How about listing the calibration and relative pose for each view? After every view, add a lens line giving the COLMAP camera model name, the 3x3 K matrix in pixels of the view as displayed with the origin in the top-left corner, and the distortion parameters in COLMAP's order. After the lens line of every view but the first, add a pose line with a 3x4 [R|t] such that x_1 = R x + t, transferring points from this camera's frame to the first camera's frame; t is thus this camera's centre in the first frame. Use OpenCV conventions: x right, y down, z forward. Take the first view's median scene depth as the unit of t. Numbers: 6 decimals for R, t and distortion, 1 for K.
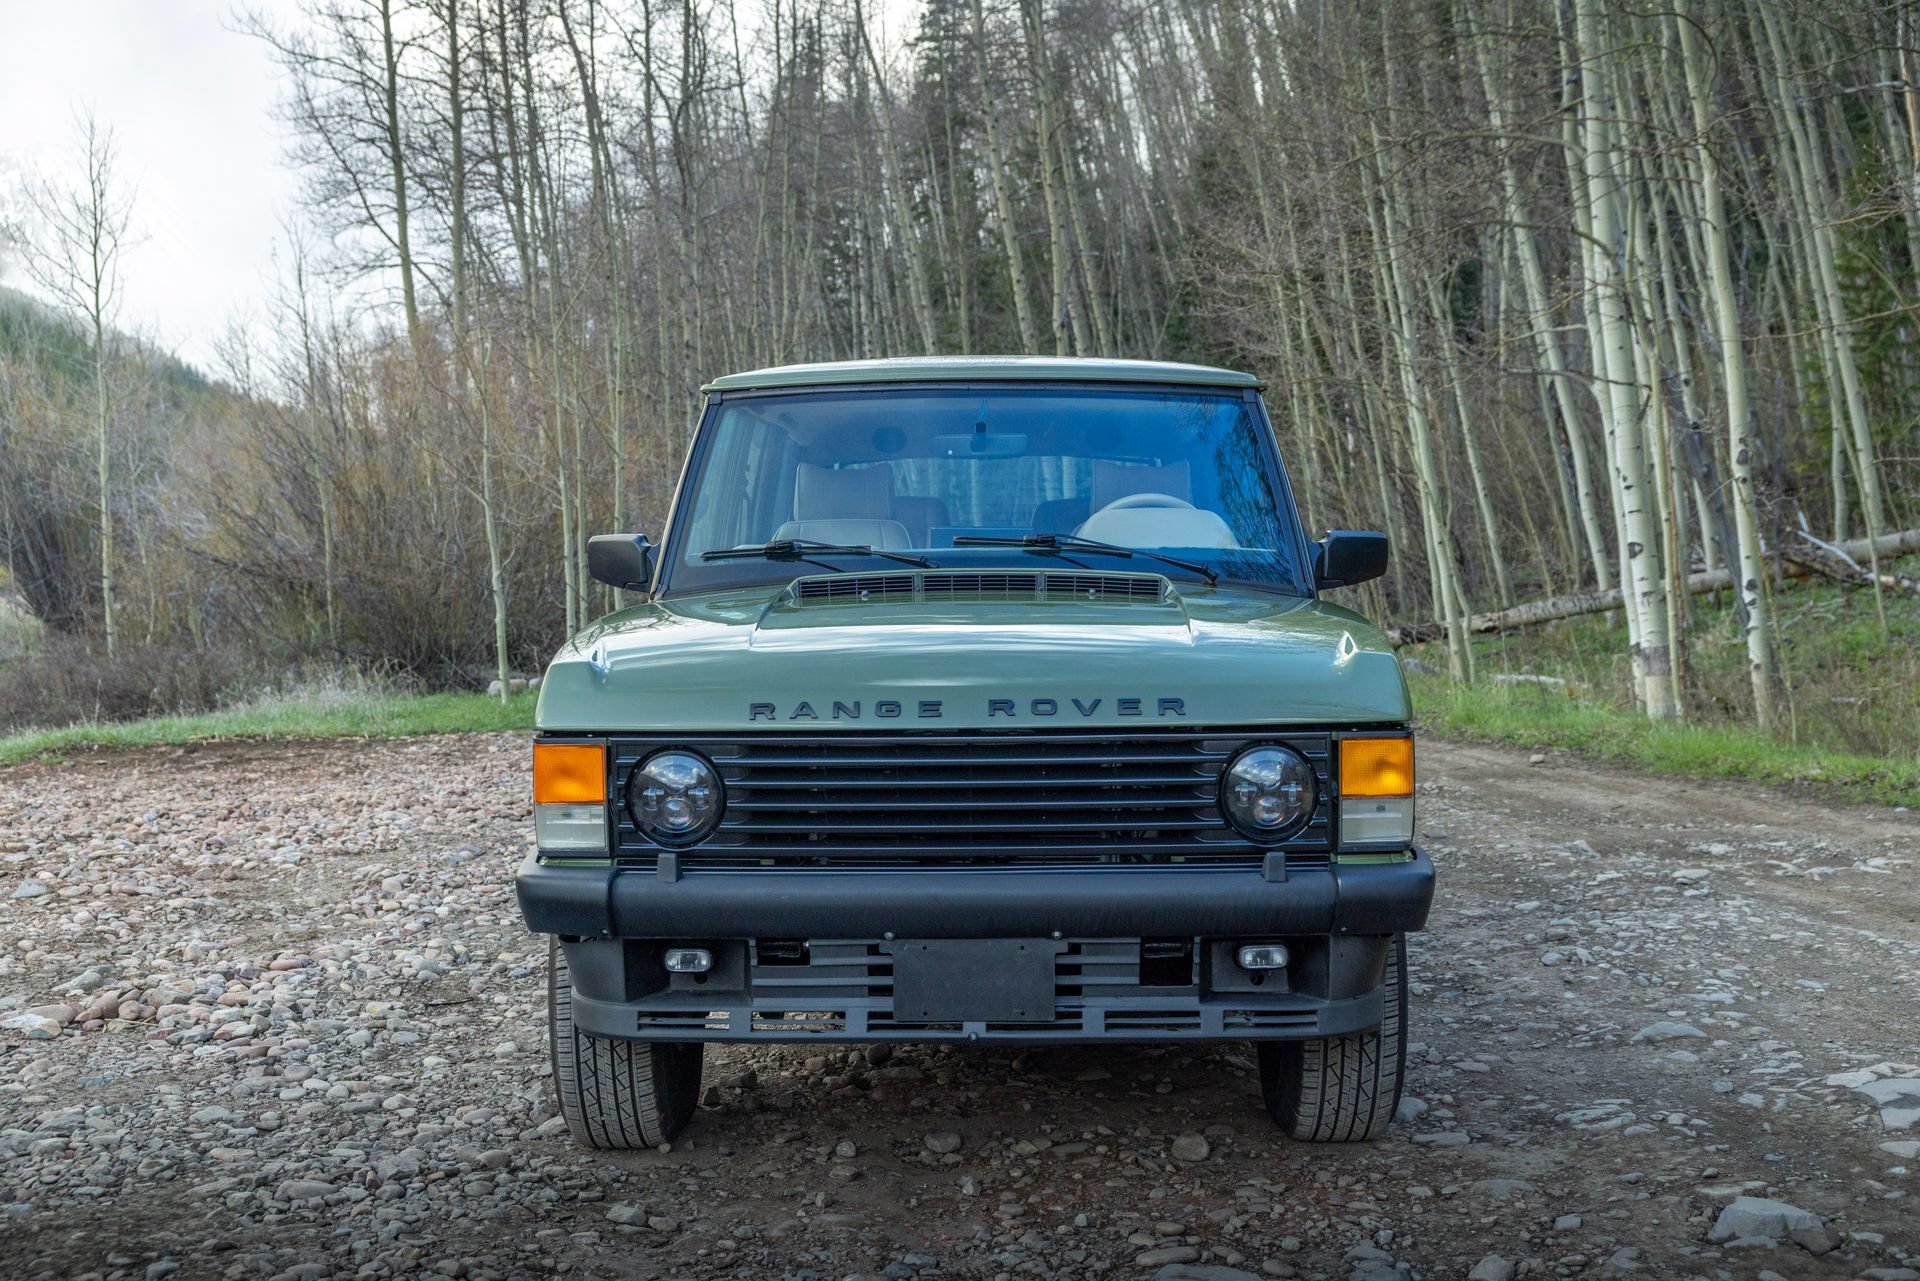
lens RADIAL K [[2159.1, 0, 960.0], [0, 2159.1, 640.5], [0, 0, 1]] dist [-0.006620, 0.009705]
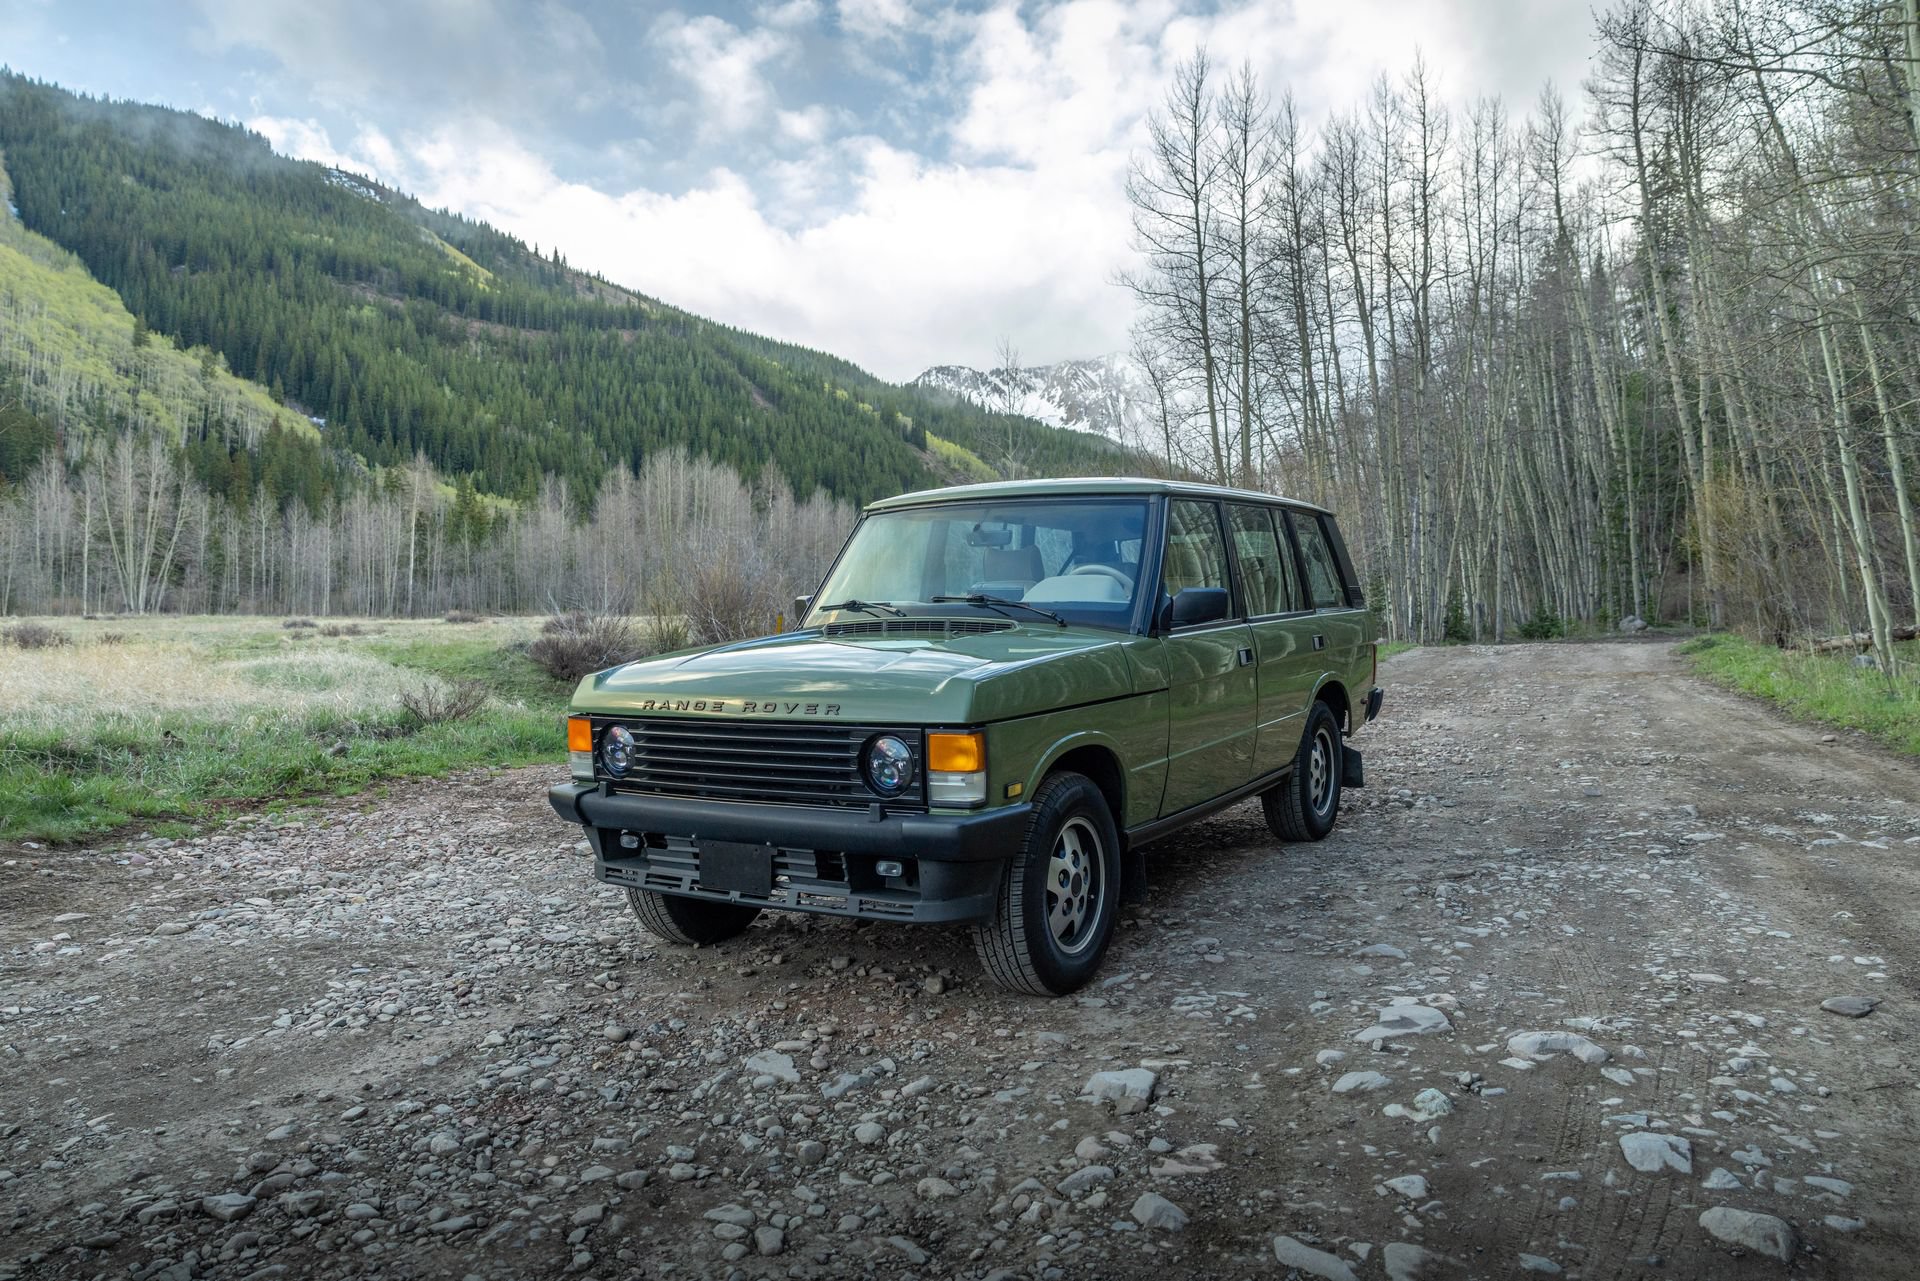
lens RADIAL K [[1310.6, 0, 960.0], [0, 1310.6, 640.5], [0, 0, 1]] dist [-0.004197, -0.002479]
pose [[0.866329, 0.004134, -0.499457, 0.512925], [-0.000802, 0.999976, 0.006885, -0.021479], [0.499473, -0.005564, 0.866311, 0.147924]]
